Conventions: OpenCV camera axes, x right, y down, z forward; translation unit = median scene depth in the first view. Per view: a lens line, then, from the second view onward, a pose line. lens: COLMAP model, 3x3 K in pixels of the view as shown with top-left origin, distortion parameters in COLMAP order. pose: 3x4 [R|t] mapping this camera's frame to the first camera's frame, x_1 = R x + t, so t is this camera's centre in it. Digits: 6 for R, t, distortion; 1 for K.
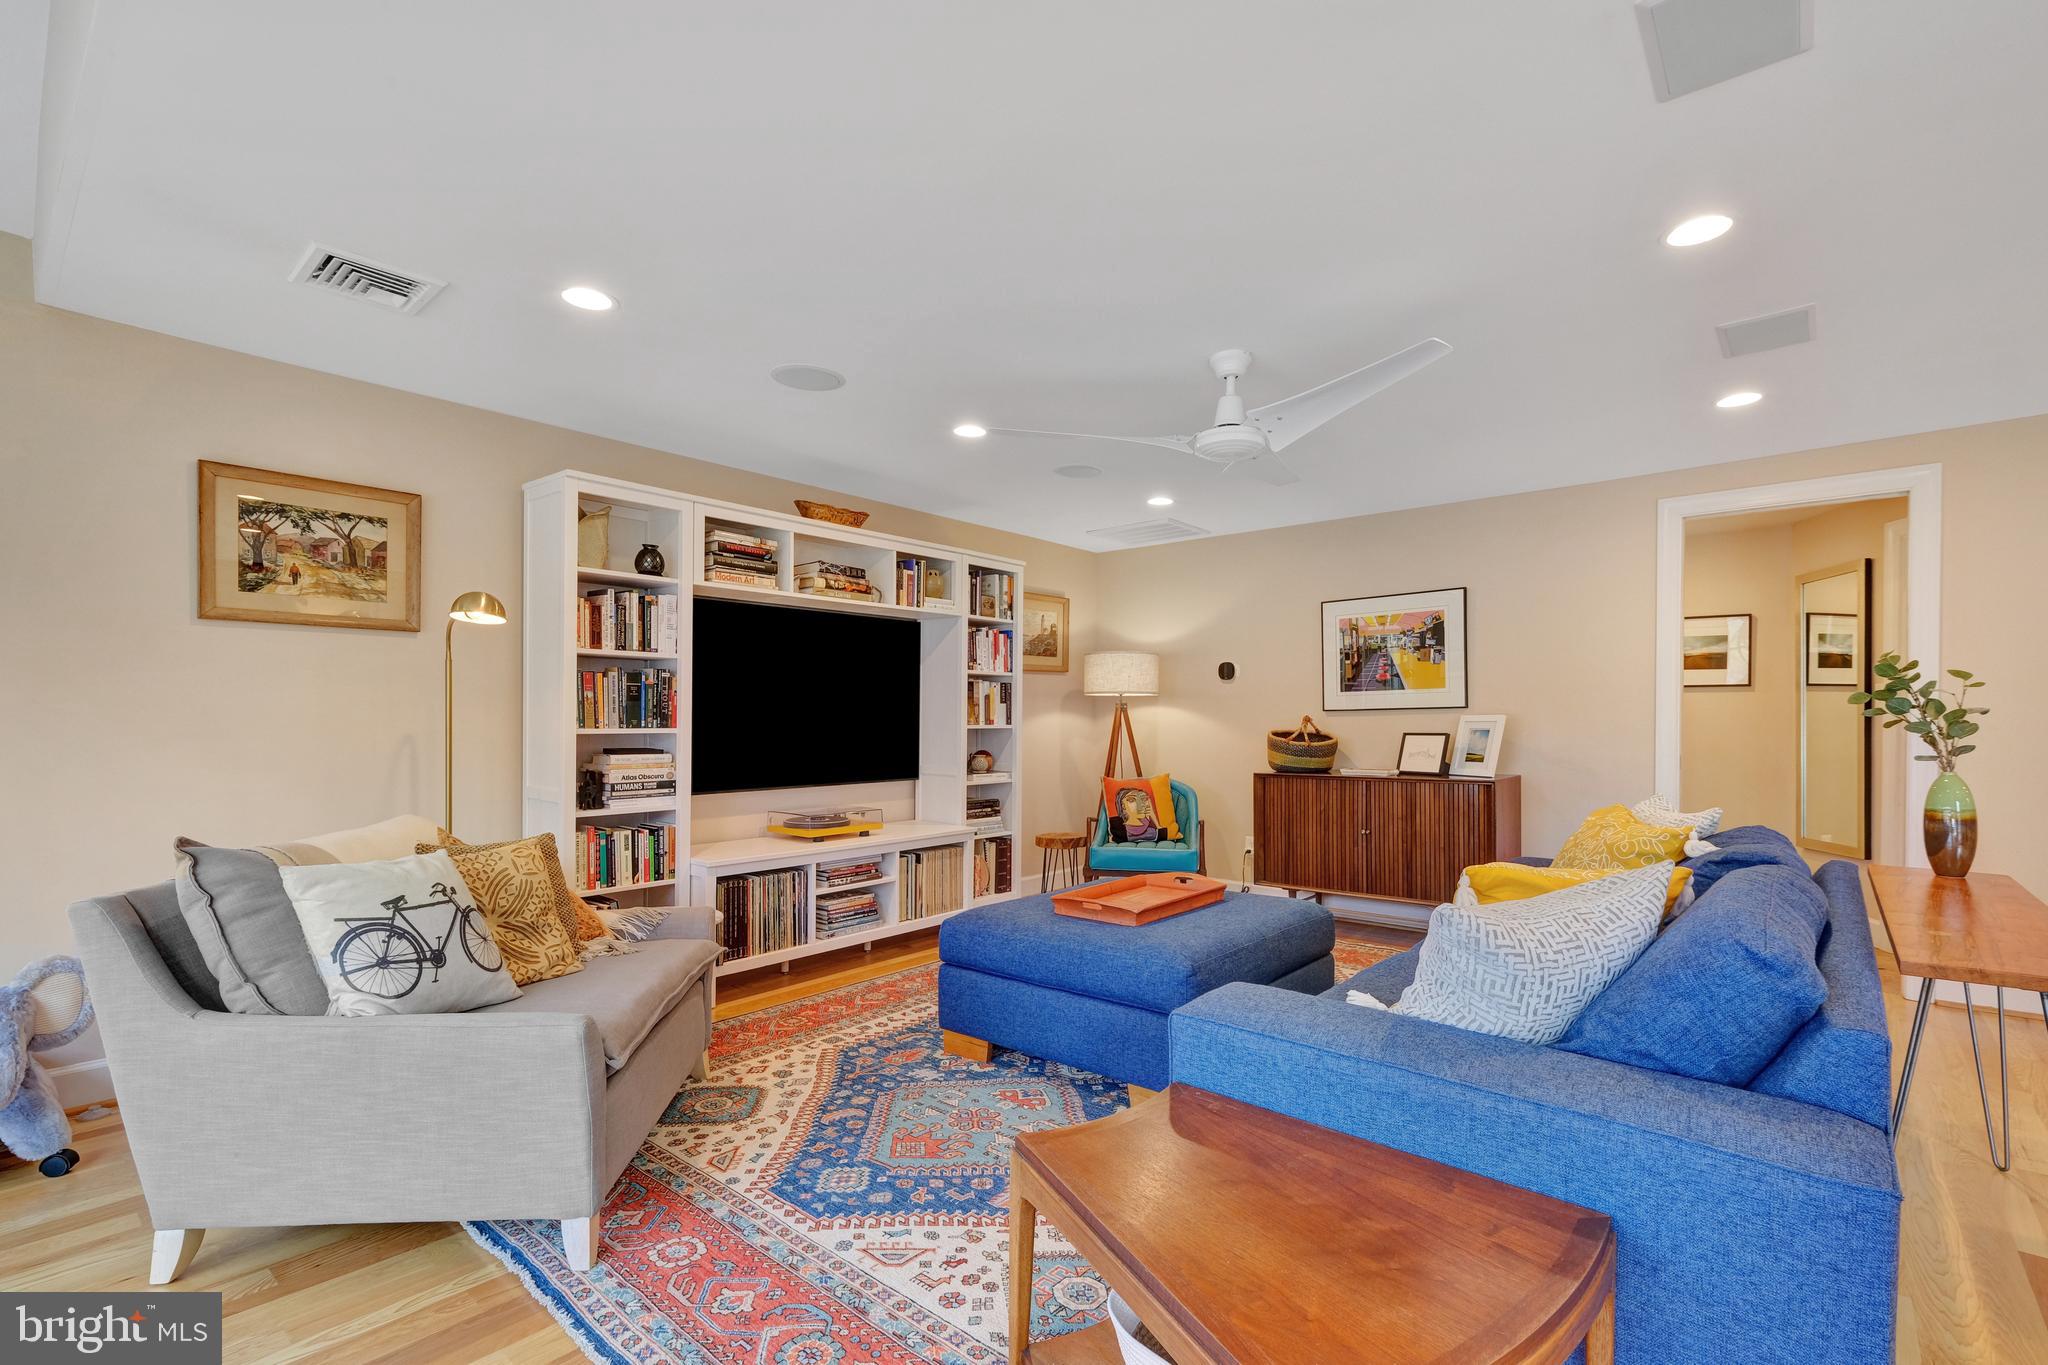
lens RADIAL K [[907.8, 0, 1004.9], [0, 907.8, 725.9], [0, 0, 1]] dist [0.003365, 0.000119]
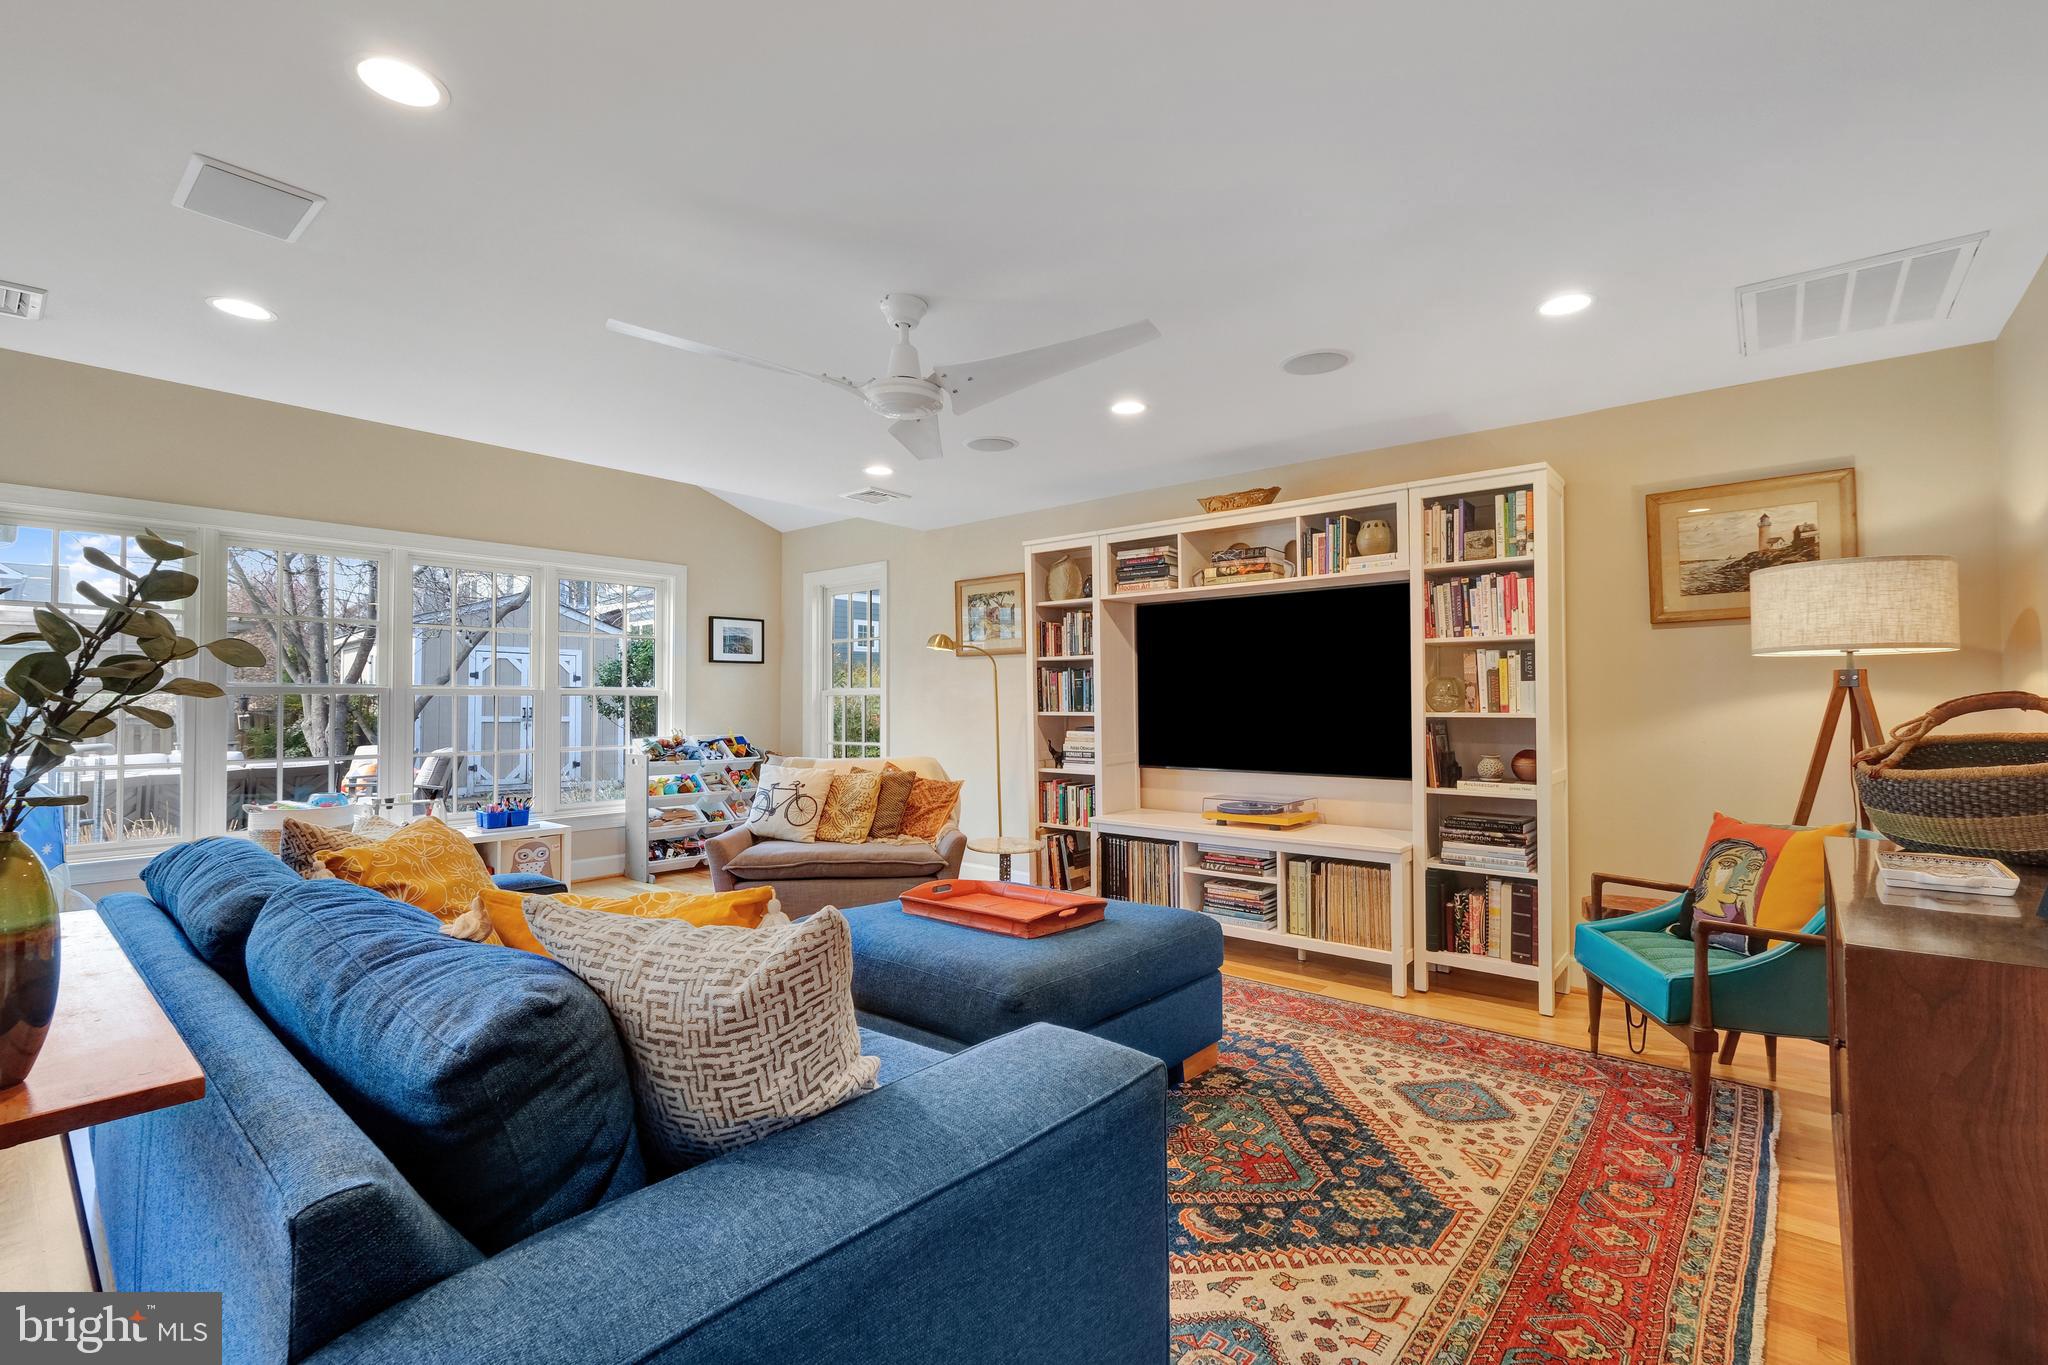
lens RADIAL K [[907.8, 0, 1023.8], [0, 907.8, 681.4], [0, 0, 1]] dist [0.003365, 0.000119]
pose [[0.026082, -0.020696, -0.999446, 0.802611], [-0.000591, 0.999785, -0.020719, -0.012598], [0.999660, 0.001131, 0.026064, 0.742968]]
